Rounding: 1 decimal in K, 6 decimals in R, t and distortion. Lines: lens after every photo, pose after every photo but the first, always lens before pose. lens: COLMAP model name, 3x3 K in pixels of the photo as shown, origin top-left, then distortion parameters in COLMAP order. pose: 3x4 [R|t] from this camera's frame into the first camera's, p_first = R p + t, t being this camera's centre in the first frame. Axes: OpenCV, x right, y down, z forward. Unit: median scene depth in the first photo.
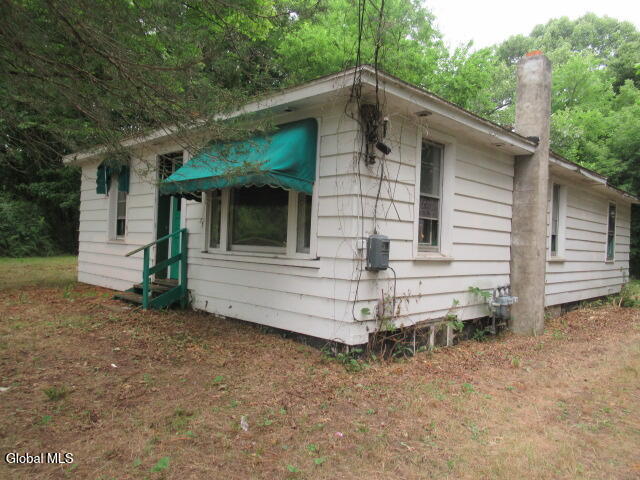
lens RADIAL K [[473.3, 0, 320.1], [0, 473.3, 240.5], [0, 0, 1]] dist [-0.016893, 0.007496]
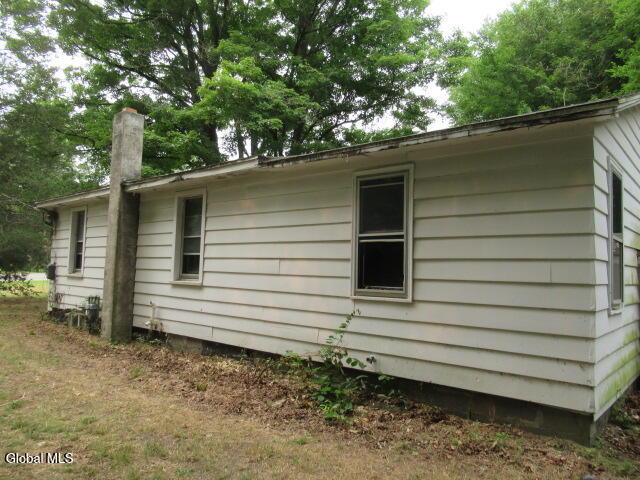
lens RADIAL K [[473.3, 0, 320.3], [0, 473.3, 239.8], [0, 0, 1]] dist [-0.016893, 0.007496]
pose [[0.060472, -0.106071, -0.992518, 2.015844], [-0.027771, 0.993774, -0.107897, 0.065909], [0.997784, 0.034088, 0.057150, 1.743188]]
